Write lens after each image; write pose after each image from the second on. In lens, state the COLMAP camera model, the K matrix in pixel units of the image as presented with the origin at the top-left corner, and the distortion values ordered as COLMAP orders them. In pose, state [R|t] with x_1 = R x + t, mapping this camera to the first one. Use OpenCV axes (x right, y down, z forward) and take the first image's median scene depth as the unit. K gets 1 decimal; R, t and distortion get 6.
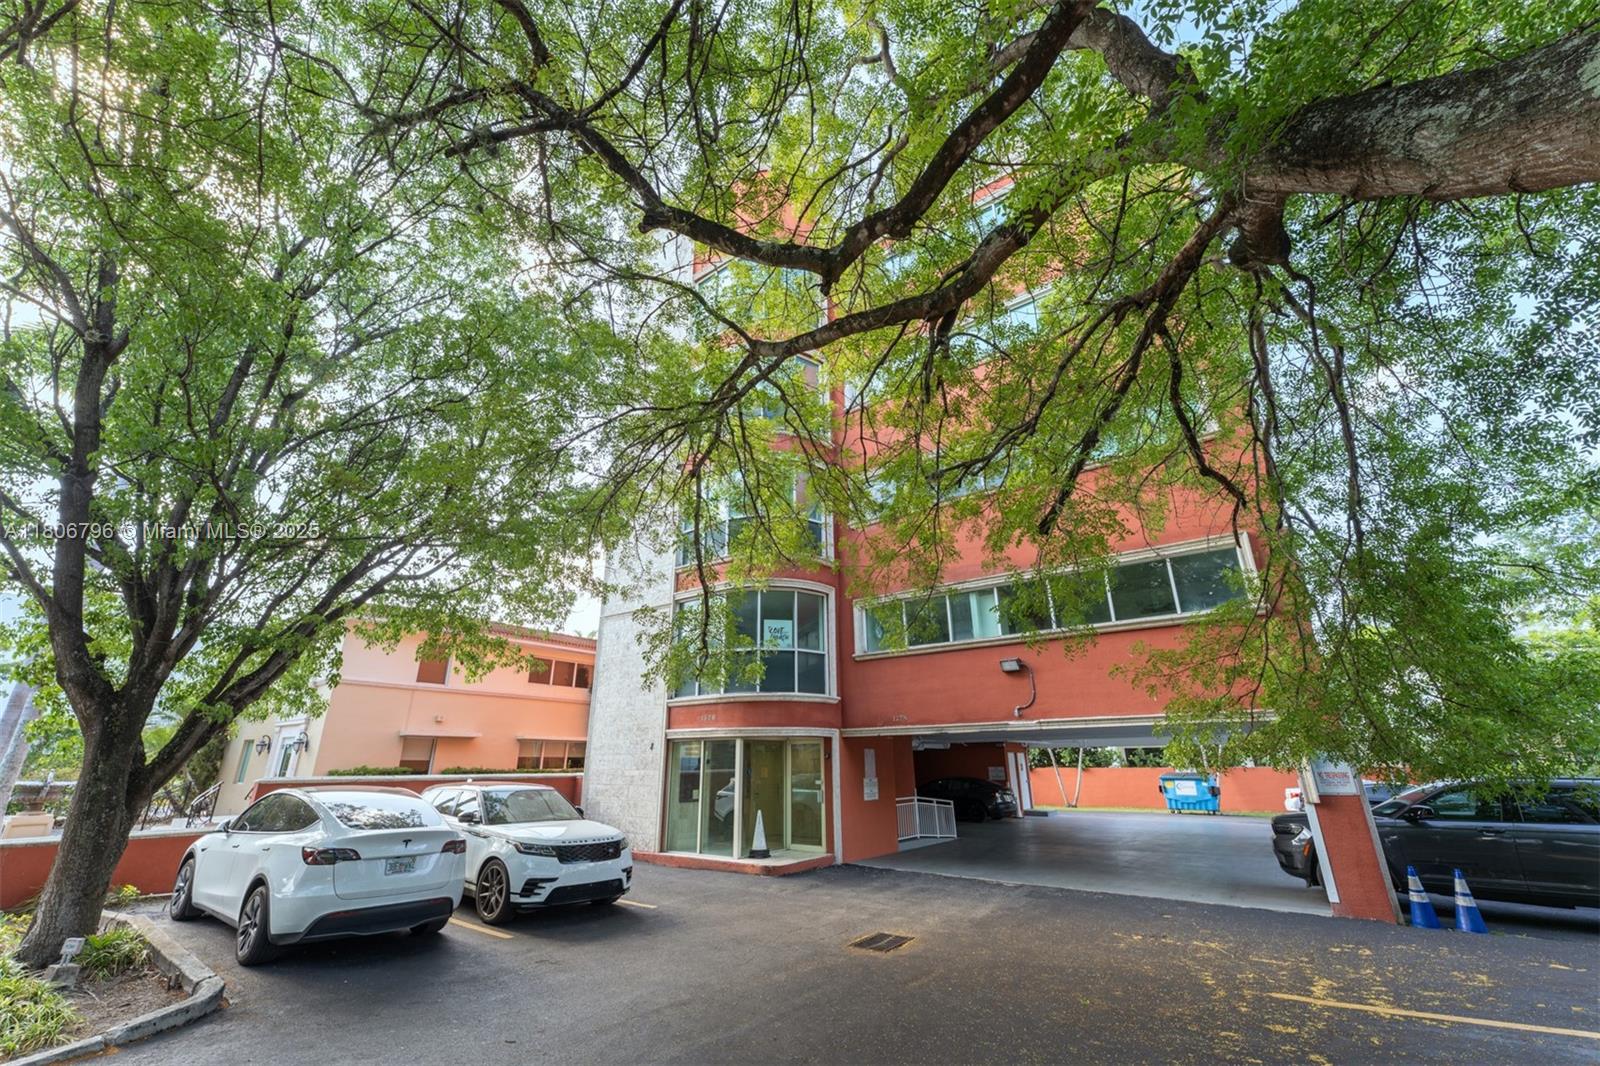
lens RADIAL K [[651.0, 0, 798.5], [0, 651.0, 531.7], [0, 0, 1]] dist [-0.004242, 0.000397]
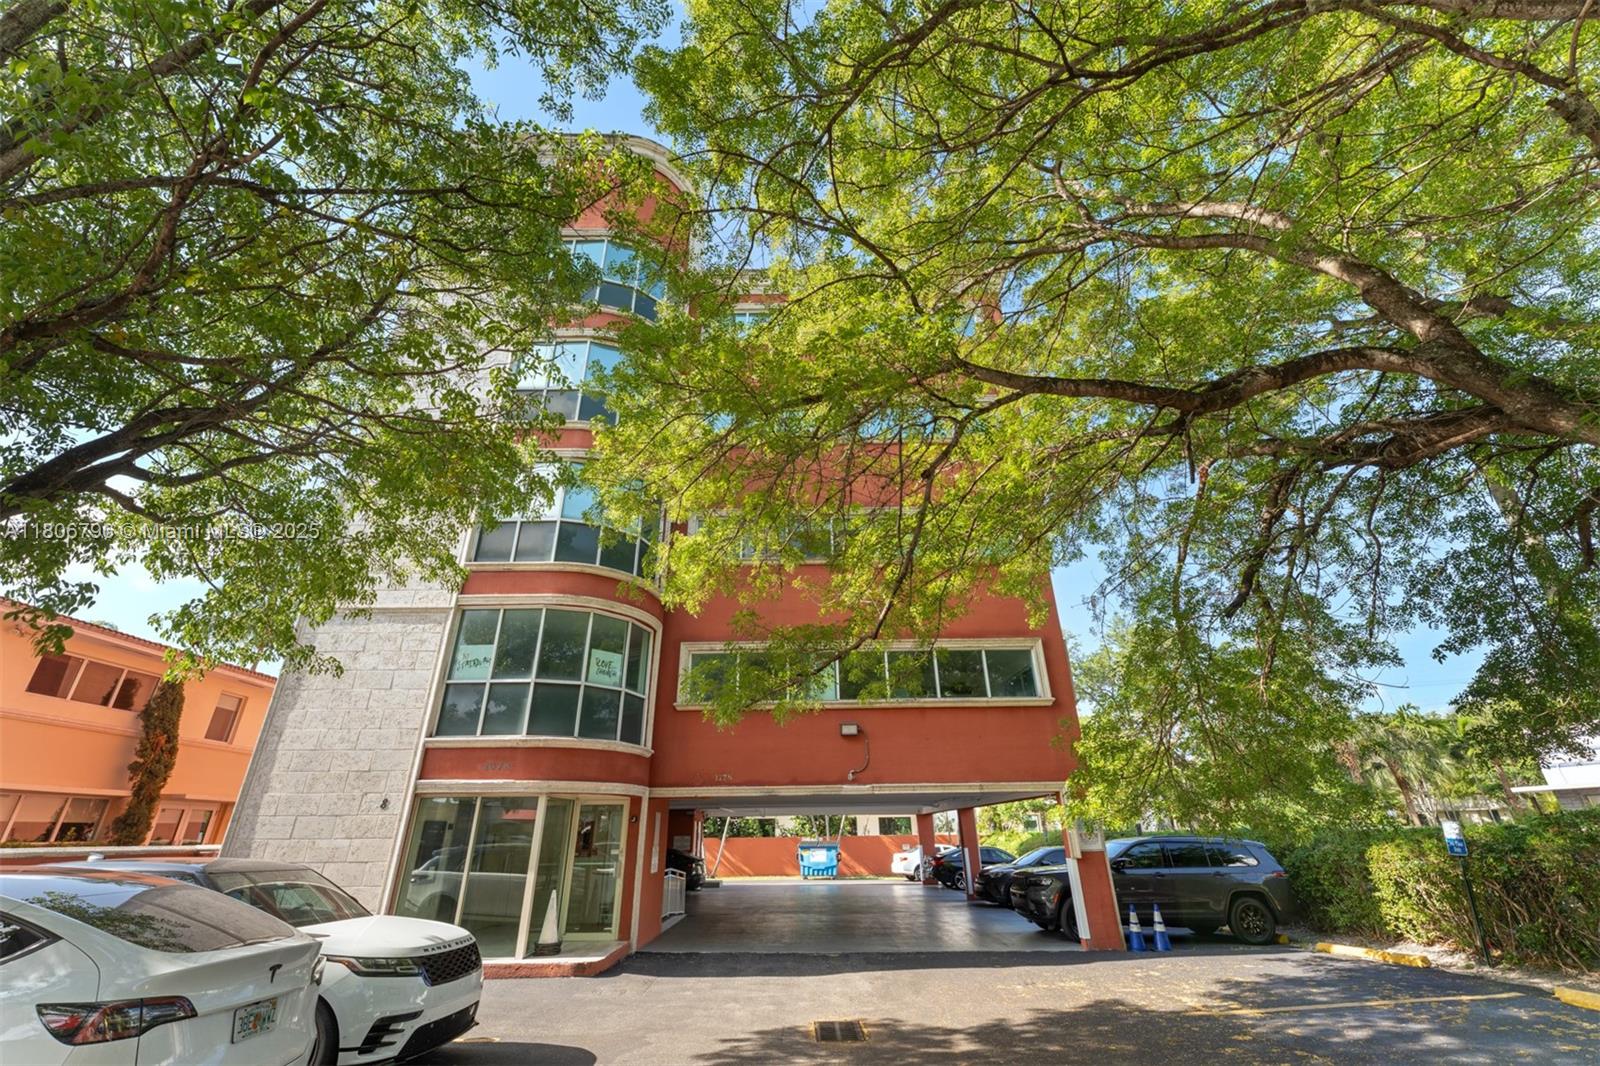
lens RADIAL K [[651.0, 0, 799.5], [0, 651.0, 531.4], [0, 0, 1]] dist [-0.004242, 0.000397]
pose [[0.795081, 0.252172, 0.551593, -0.348949], [-0.197226, 0.967535, -0.158043, 0.071595], [-0.573540, 0.016869, 0.819004, 0.173286]]
